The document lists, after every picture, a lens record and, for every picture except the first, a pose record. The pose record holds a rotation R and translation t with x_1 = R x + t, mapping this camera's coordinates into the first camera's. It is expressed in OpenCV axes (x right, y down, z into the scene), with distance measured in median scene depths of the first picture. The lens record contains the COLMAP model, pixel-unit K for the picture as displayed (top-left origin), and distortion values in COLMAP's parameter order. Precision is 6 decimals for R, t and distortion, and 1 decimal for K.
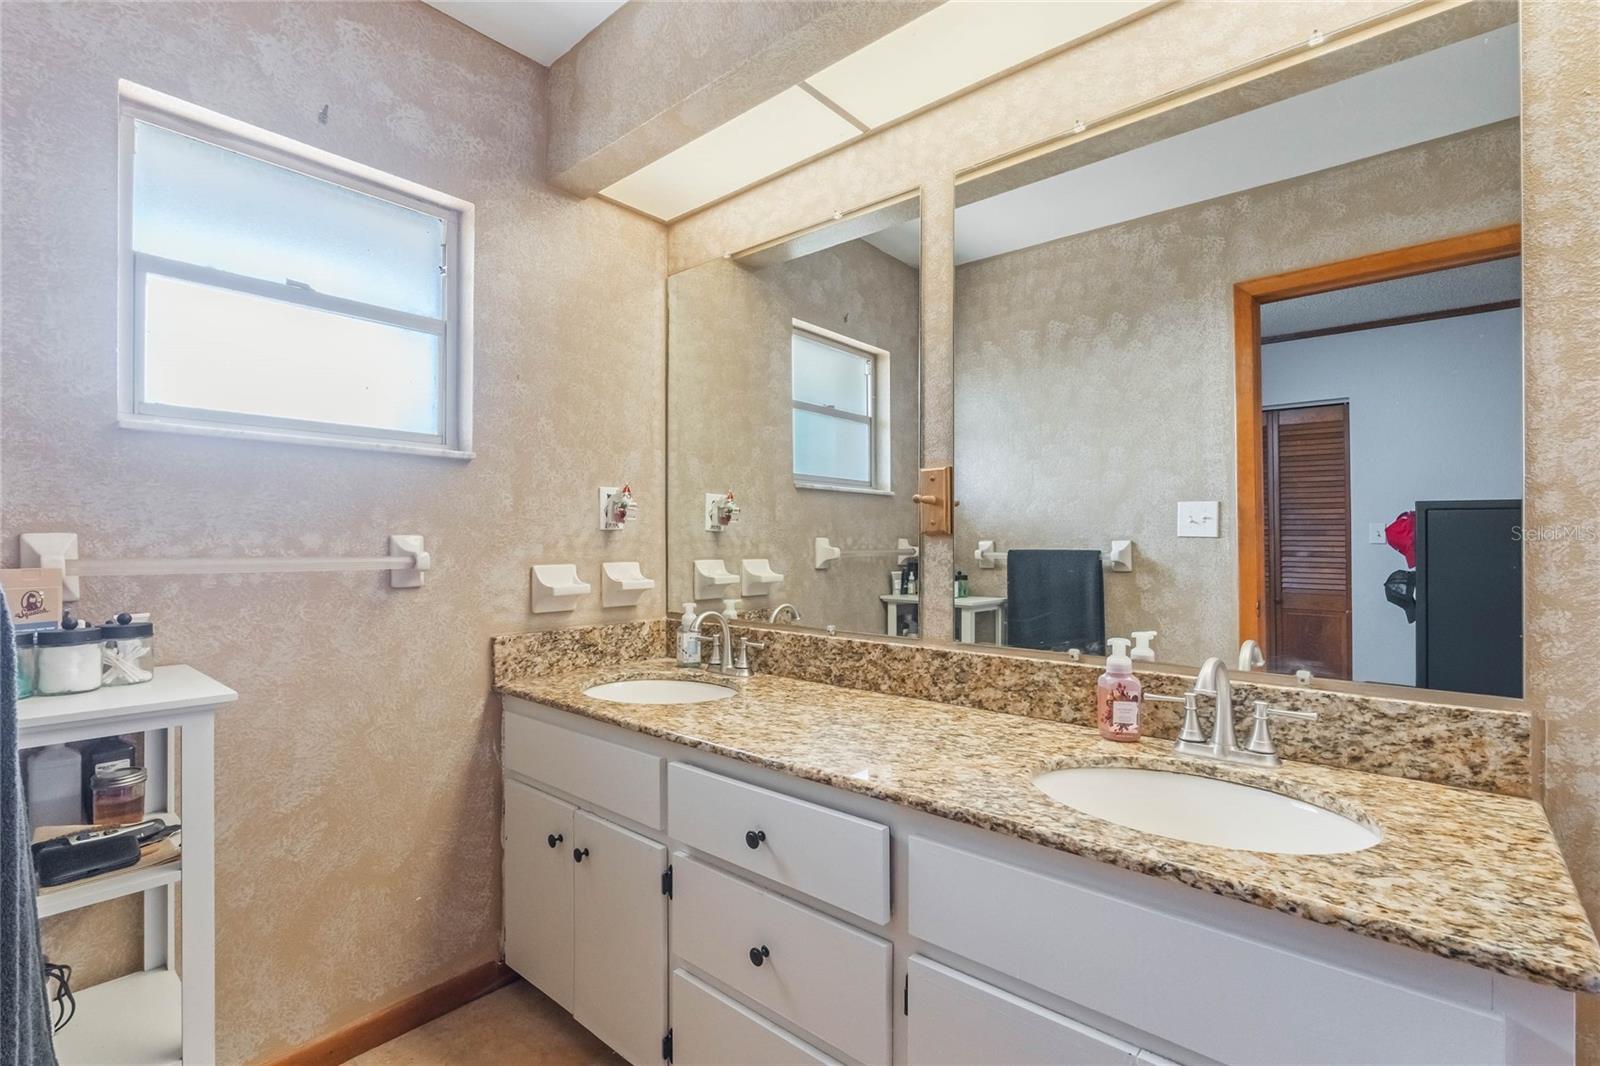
lens RADIAL K [[721.7, 0, 811.5], [0, 721.7, 538.6], [0, 0, 1]] dist [0.000714, 0.000151]
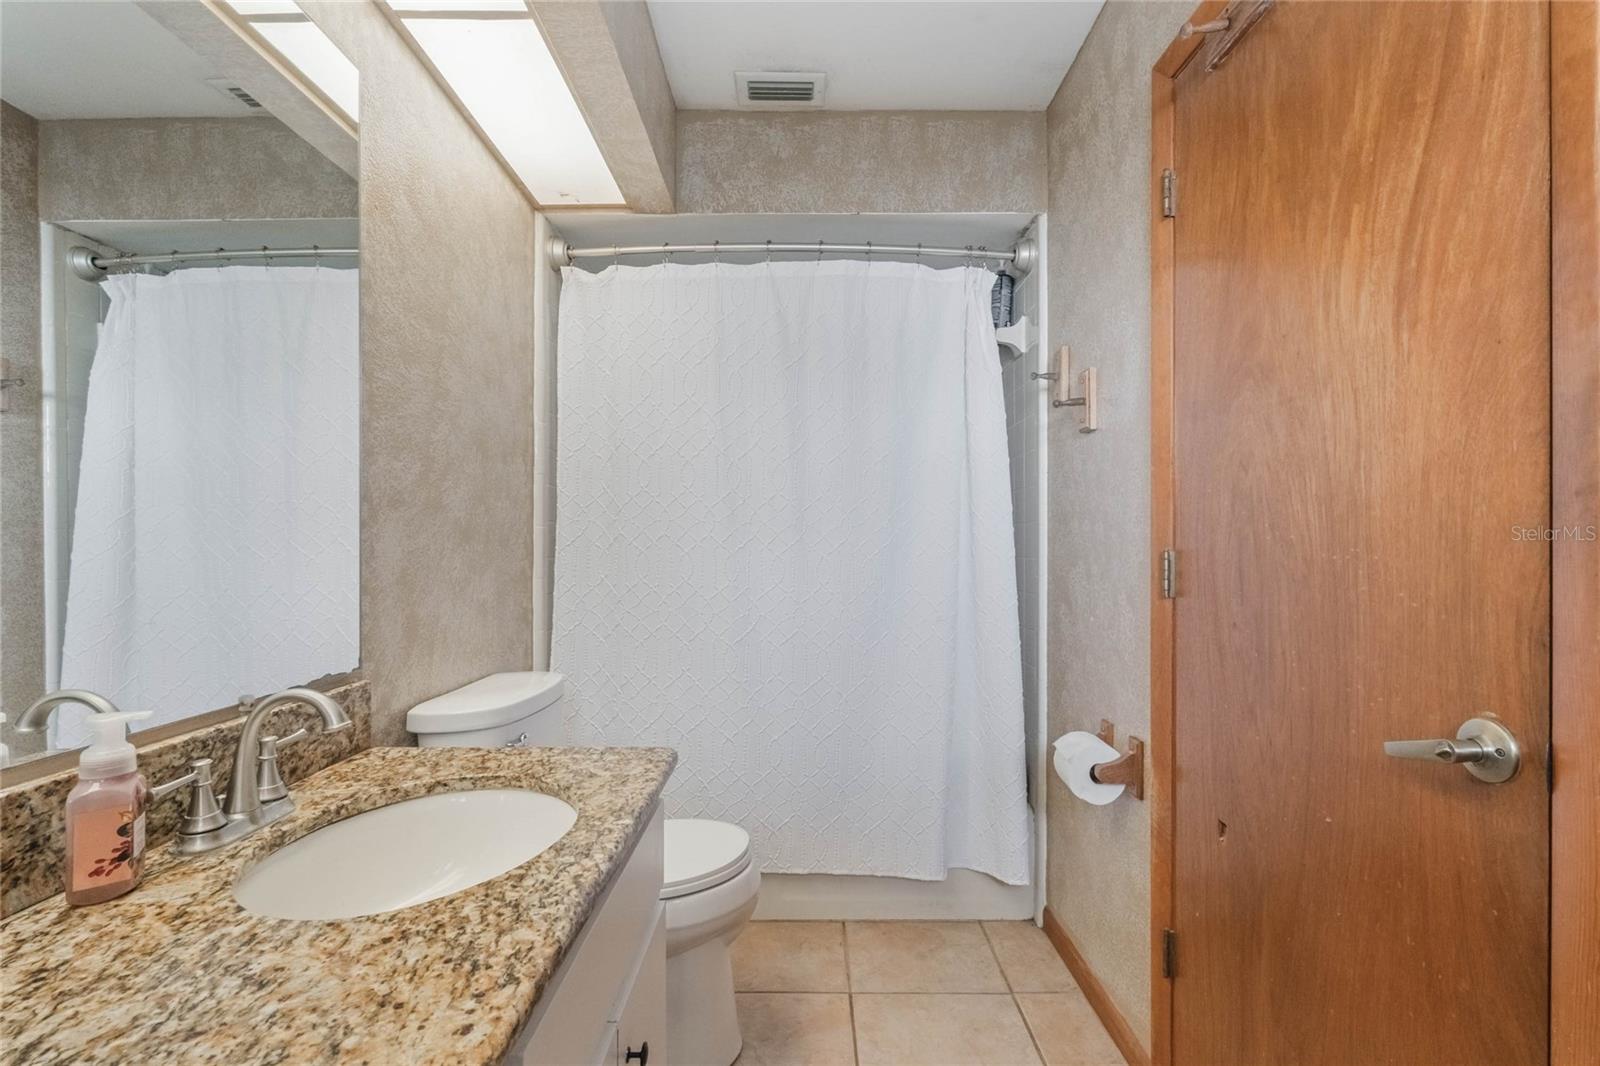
lens RADIAL K [[721.7, 0, 811.5], [0, 721.7, 538.6], [0, 0, 1]] dist [0.000714, 0.000151]
pose [[-0.651949, 0.006886, 0.758231, -0.282496], [-0.005037, 0.999897, -0.013412, 0.005444], [-0.758246, -0.012563, -0.651848, 0.752760]]
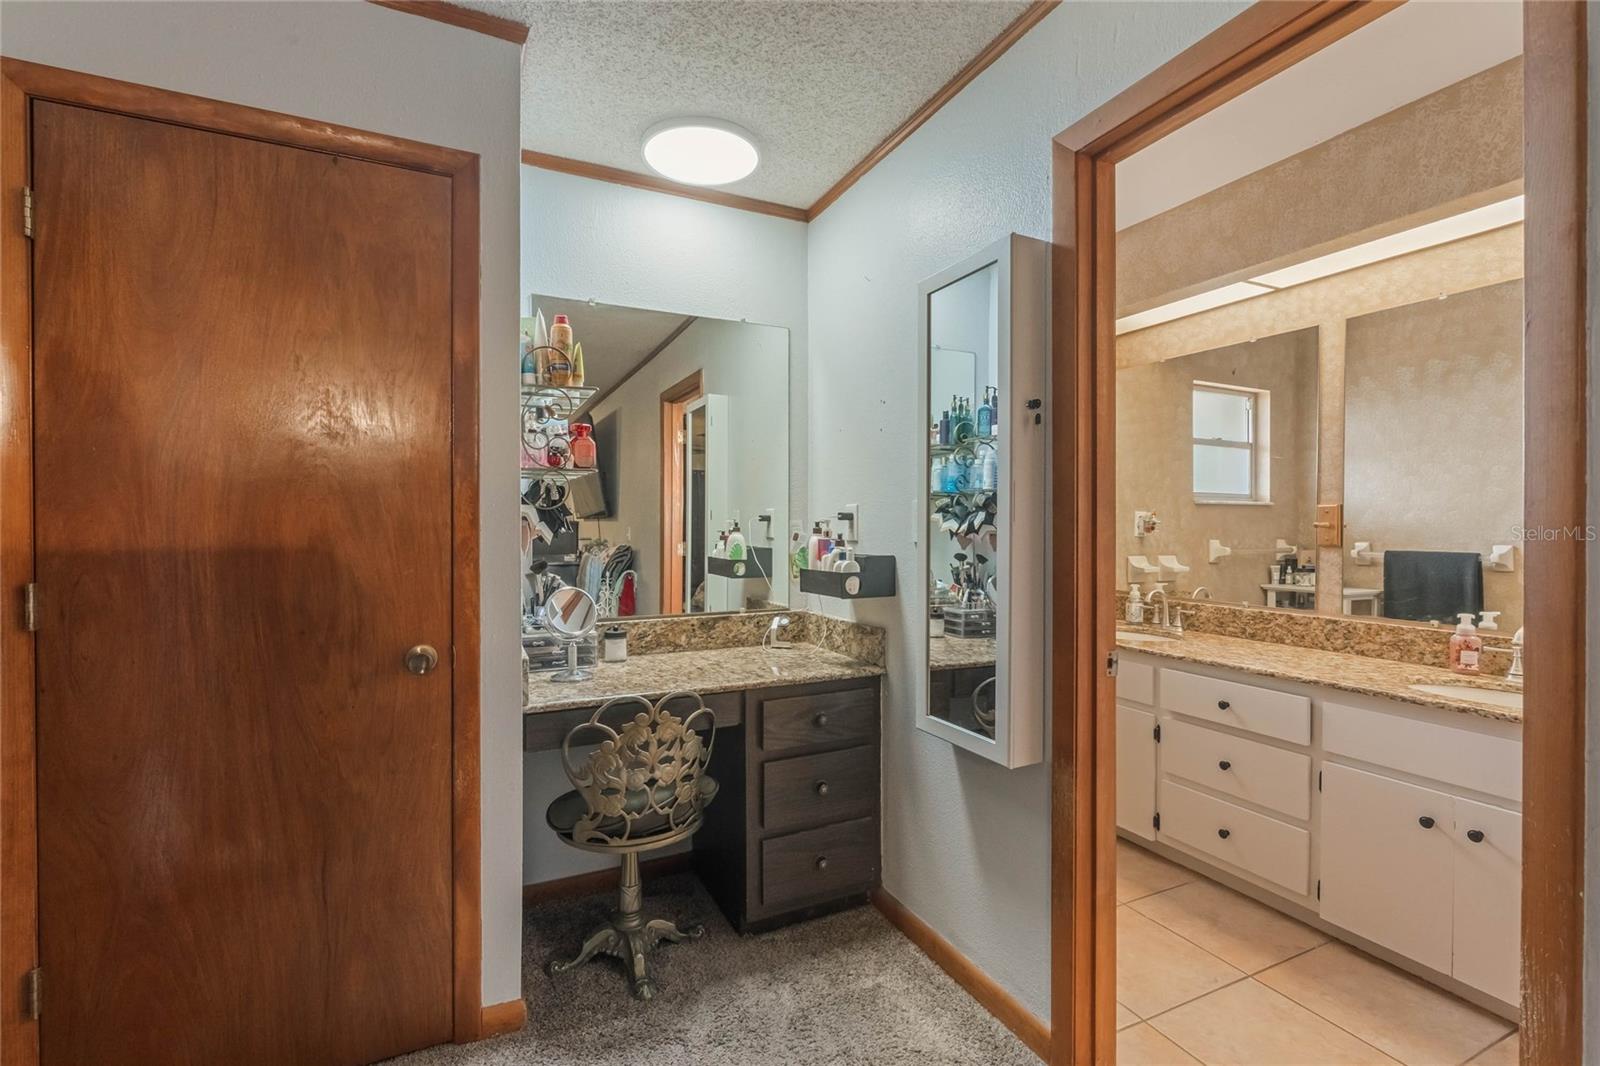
lens RADIAL K [[716.2, 0, 814.1], [0, 716.2, 530.6], [0, 0, 1]] dist [-0.001397, 0.000077]
pose [[0.918356, 0.006198, -0.395708, -0.239787], [-0.001286, 0.999919, 0.012679, -0.057537], [0.395754, -0.011135, 0.918289, -0.874076]]
